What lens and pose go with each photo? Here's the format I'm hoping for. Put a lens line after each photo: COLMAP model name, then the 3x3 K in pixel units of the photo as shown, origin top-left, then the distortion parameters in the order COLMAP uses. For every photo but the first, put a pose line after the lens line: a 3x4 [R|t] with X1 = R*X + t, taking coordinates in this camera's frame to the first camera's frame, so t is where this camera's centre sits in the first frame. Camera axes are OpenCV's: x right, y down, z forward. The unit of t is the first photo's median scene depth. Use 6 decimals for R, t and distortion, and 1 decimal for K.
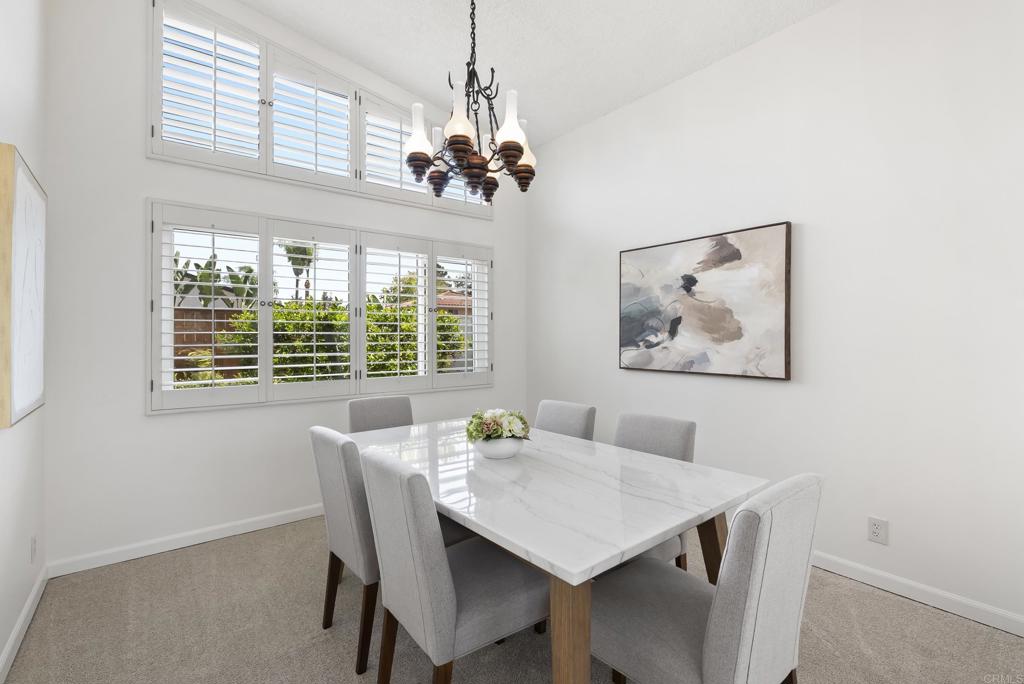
lens RADIAL K [[459.8, 0, 512.0], [0, 459.8, 342.0], [0, 0, 1]] dist [-0.021675, 0.000066]
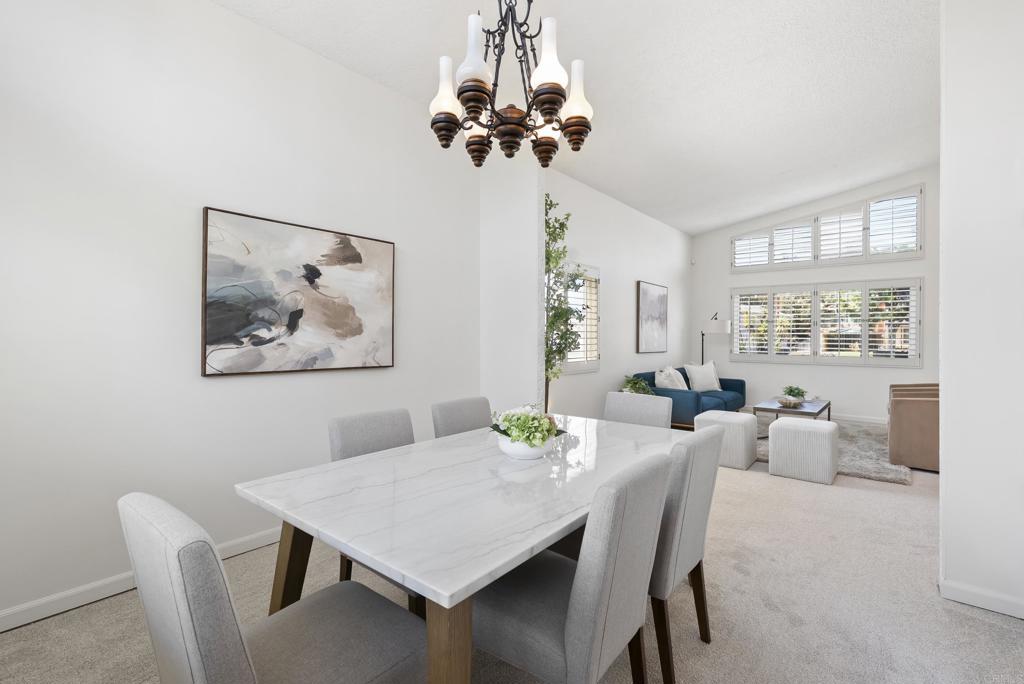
lens RADIAL K [[462.8, 0, 516.0], [0, 462.8, 336.8], [0, 0, 1]] dist [-0.001560, 0.000277]
pose [[-0.211508, 0.000169, 0.977376, -0.618246], [0.004442, 0.999990, 0.000788, -0.000090], [-0.977366, 0.004508, -0.211506, 0.786888]]
